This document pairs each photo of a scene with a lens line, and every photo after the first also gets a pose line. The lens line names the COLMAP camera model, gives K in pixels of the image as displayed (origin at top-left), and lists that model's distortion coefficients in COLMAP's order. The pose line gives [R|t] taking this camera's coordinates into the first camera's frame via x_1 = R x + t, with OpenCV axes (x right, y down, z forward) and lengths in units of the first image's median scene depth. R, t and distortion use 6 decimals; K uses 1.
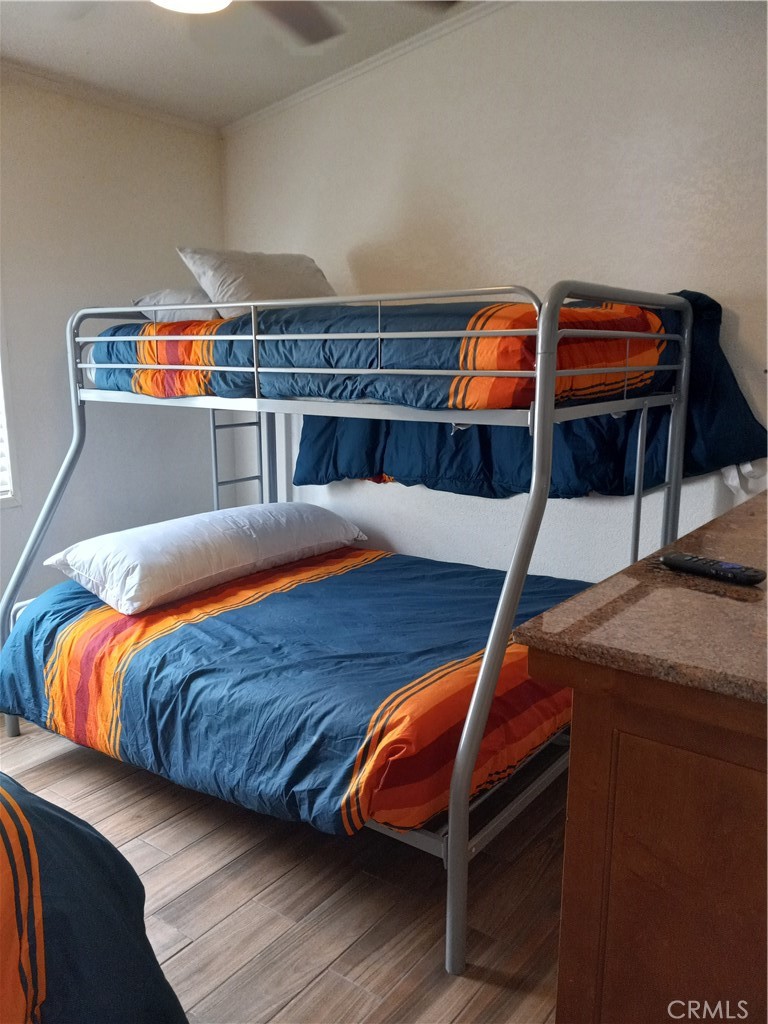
lens RADIAL K [[831.2, 0, 386.1], [0, 831.2, 517.2], [0, 0, 1]] dist [0.029387, -0.001266]
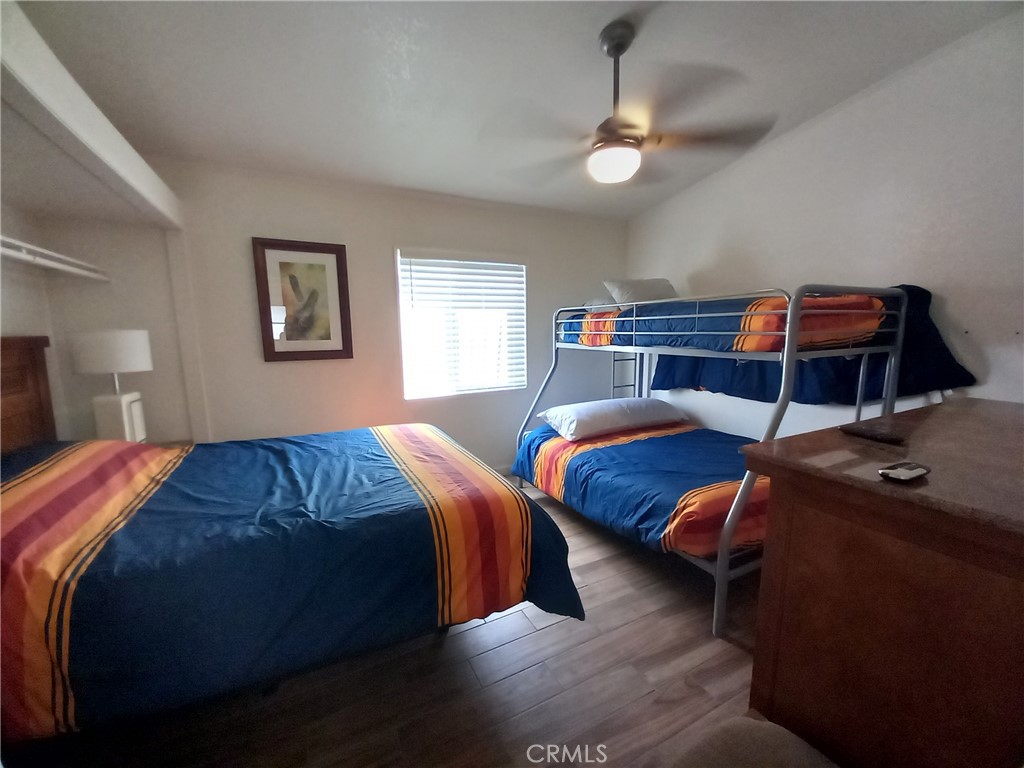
lens RADIAL K [[406.8, 0, 506.0], [0, 406.8, 391.0], [0, 0, 1]] dist [0.006989, -0.007618]
pose [[0.892453, 0.054930, -0.447784, 0.027255], [-0.072647, 0.997105, -0.022473, 0.019687], [0.445253, 0.052586, 0.893859, -0.082667]]
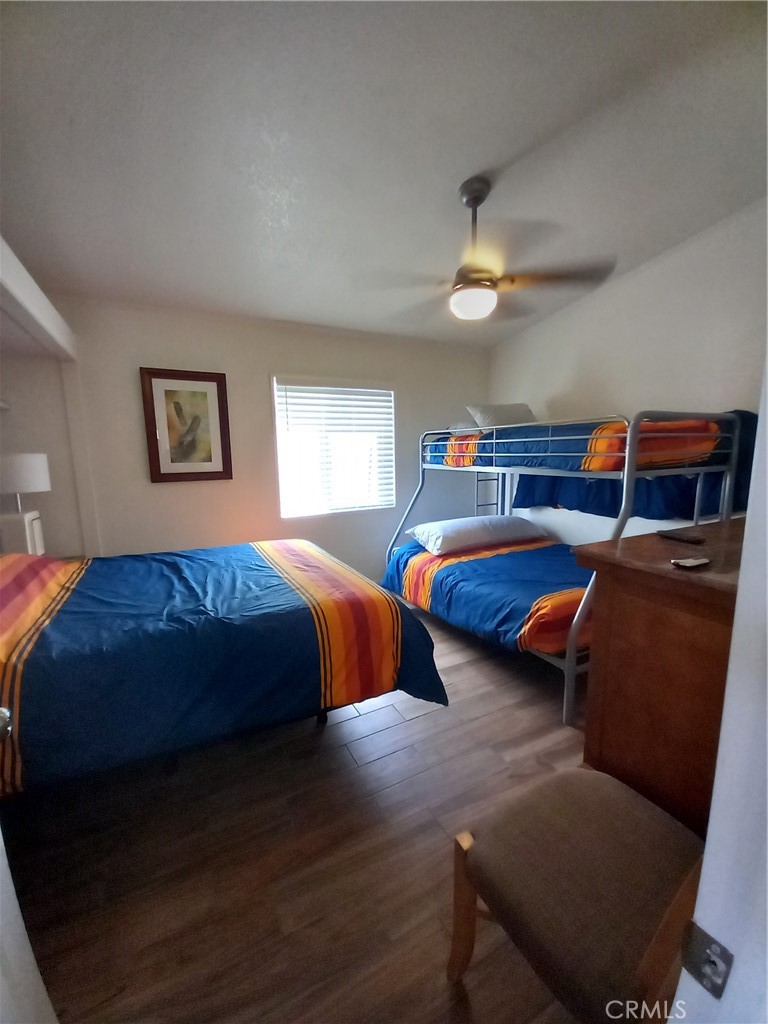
lens RADIAL K [[406.8, 0, 380.2], [0, 406.8, 512.7], [0, 0, 1]] dist [0.006989, -0.007618]
pose [[0.899222, 0.049123, -0.434726, 0.059217], [-0.066250, 0.997507, -0.024321, 0.034020], [0.432447, 0.050670, 0.900234, -0.159305]]
